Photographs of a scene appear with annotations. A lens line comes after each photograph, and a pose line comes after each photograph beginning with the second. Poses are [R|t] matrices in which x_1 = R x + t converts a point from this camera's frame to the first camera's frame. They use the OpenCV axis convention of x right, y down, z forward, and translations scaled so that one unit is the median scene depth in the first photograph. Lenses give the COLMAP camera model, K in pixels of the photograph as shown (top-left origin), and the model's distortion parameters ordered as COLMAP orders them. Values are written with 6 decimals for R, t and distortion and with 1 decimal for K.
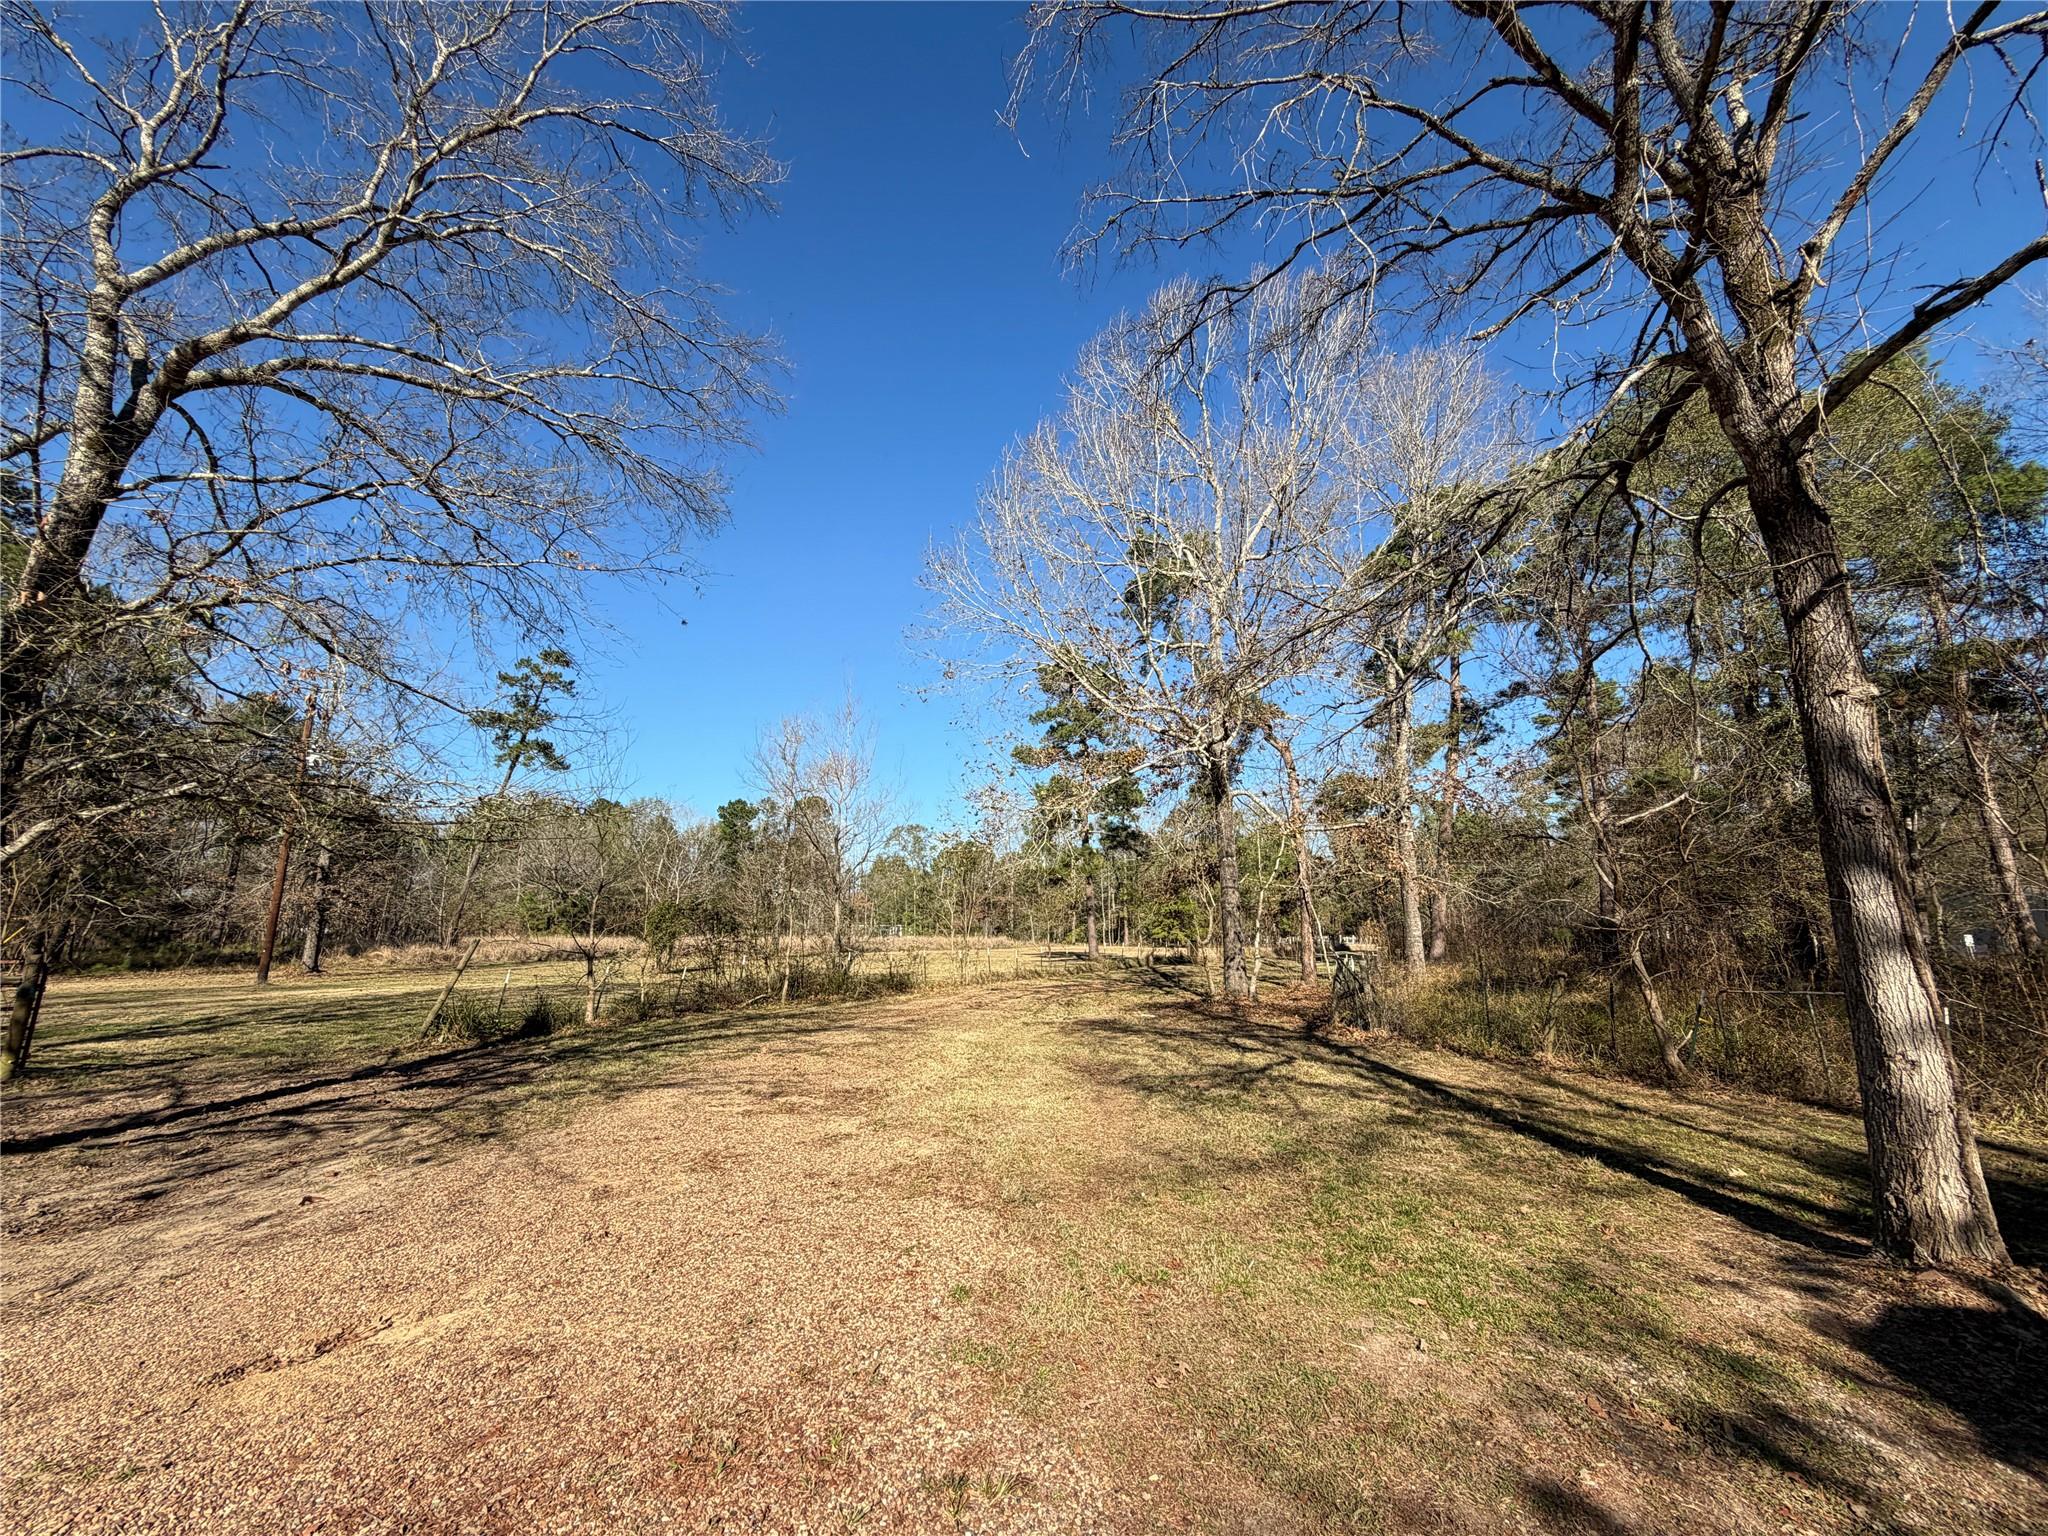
lens RADIAL K [[817.4, 0, 1019.0], [0, 817.4, 767.4], [0, 0, 1]] dist [0.000653, 0.000012]
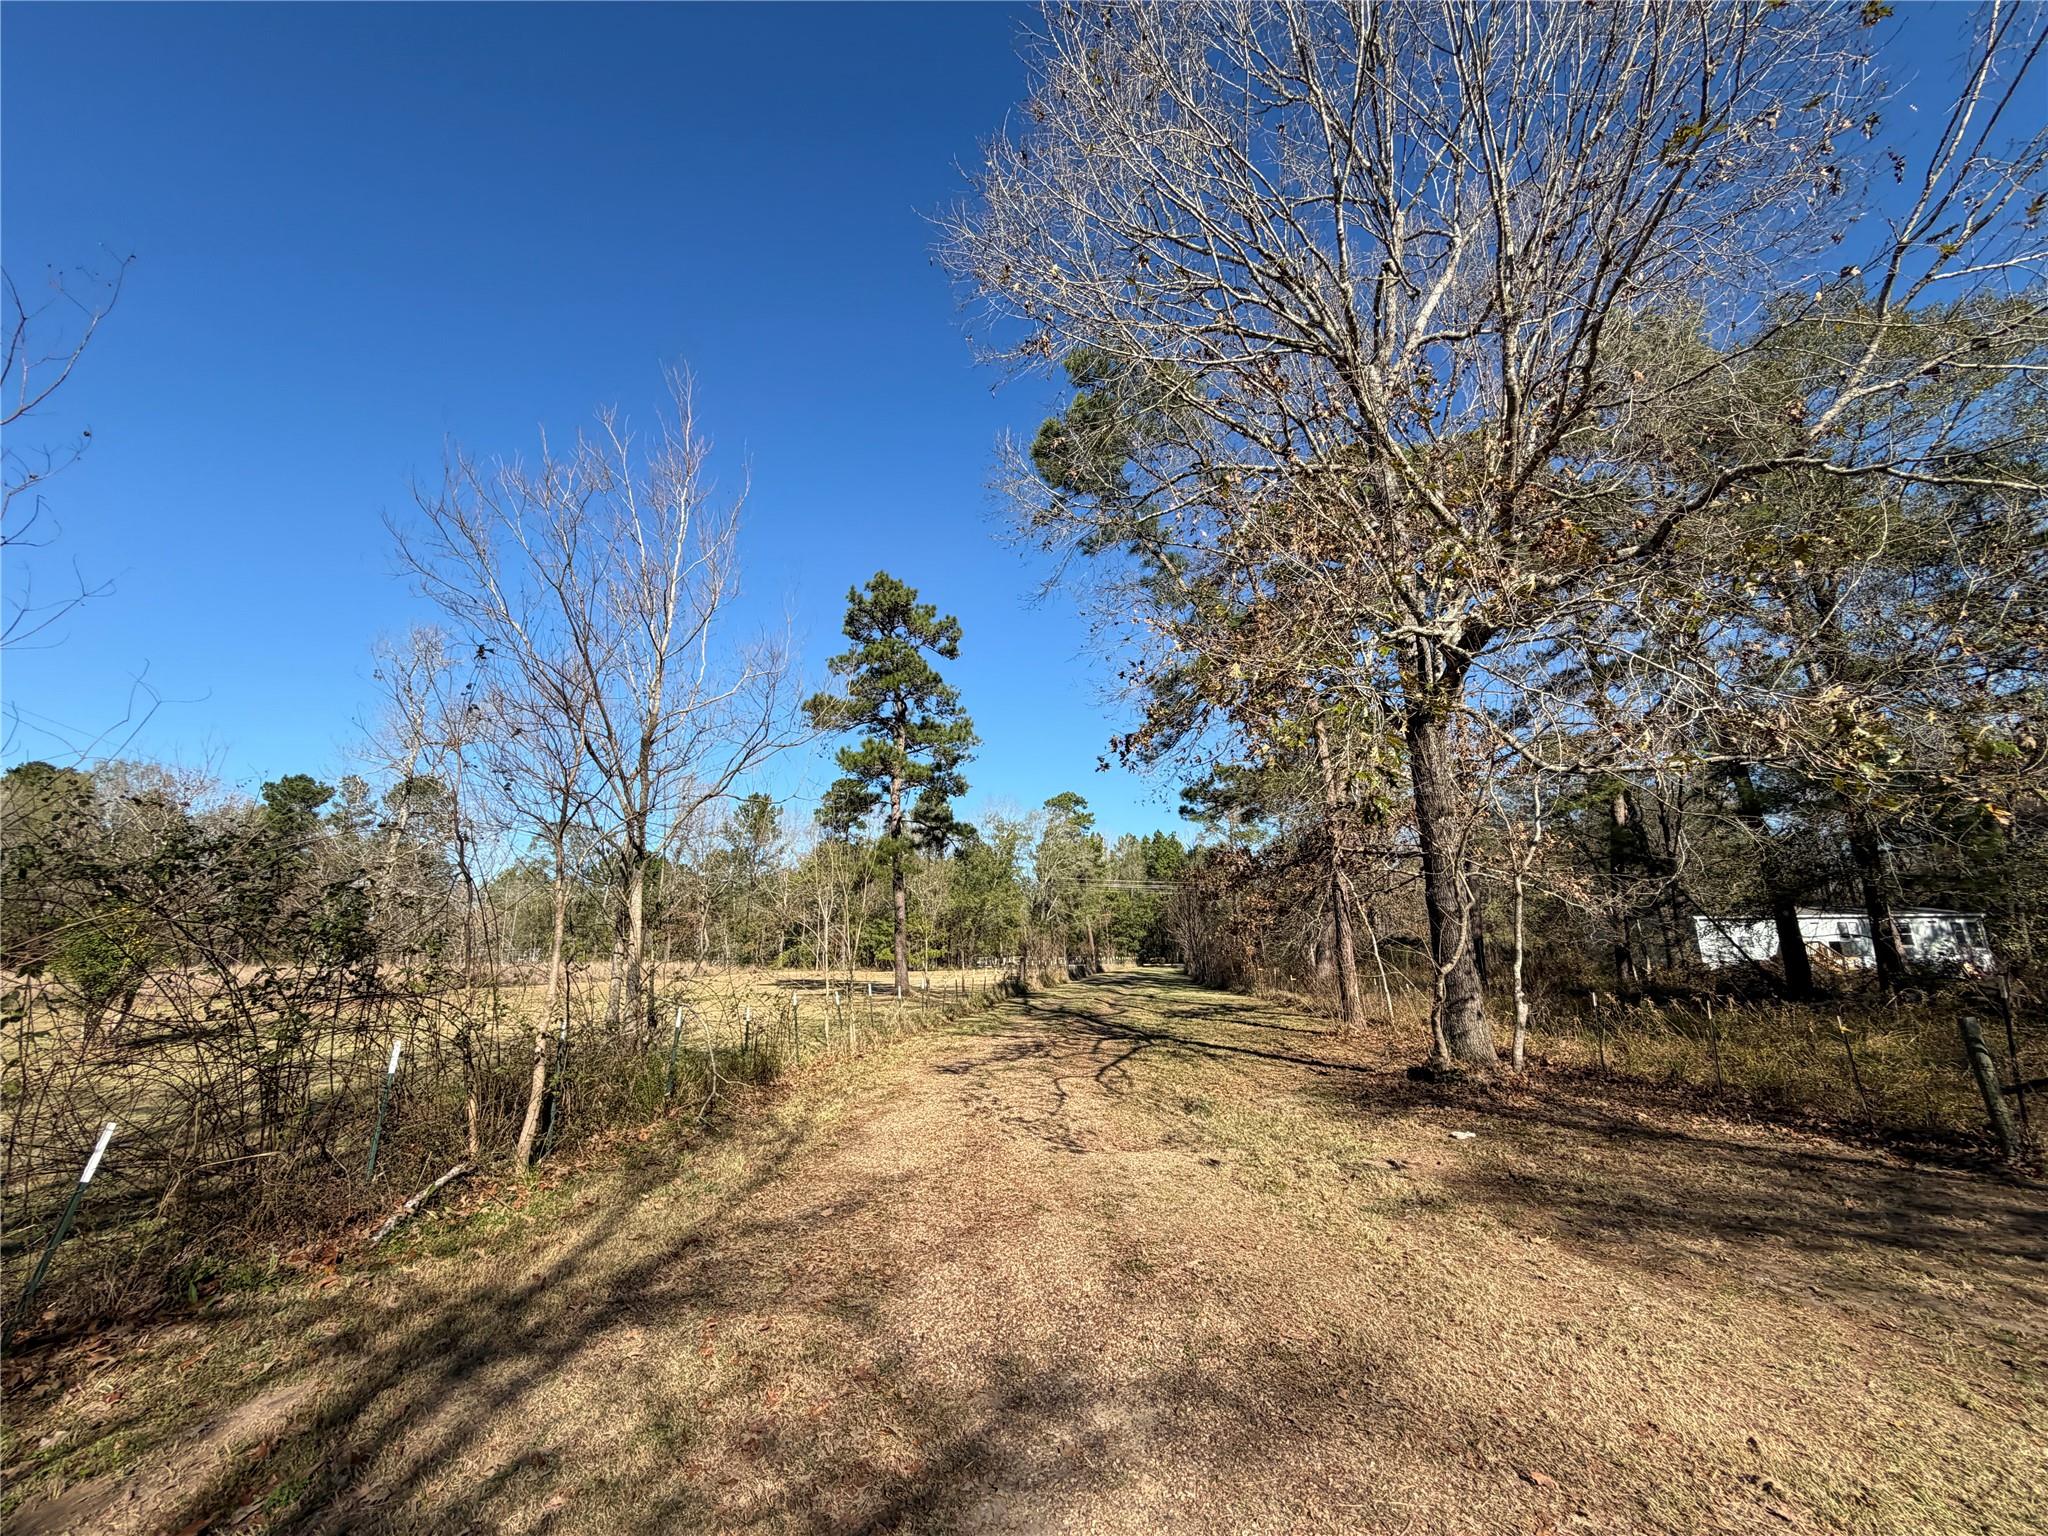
lens RADIAL K [[817.4, 0, 1019.0], [0, 817.4, 767.4], [0, 0, 1]] dist [0.000653, 0.000012]
pose [[0.921013, 0.078935, 0.381451, -0.044427], [-0.069187, 0.996832, -0.039225, 0.022196], [-0.383339, 0.009736, 0.923556, 0.113563]]
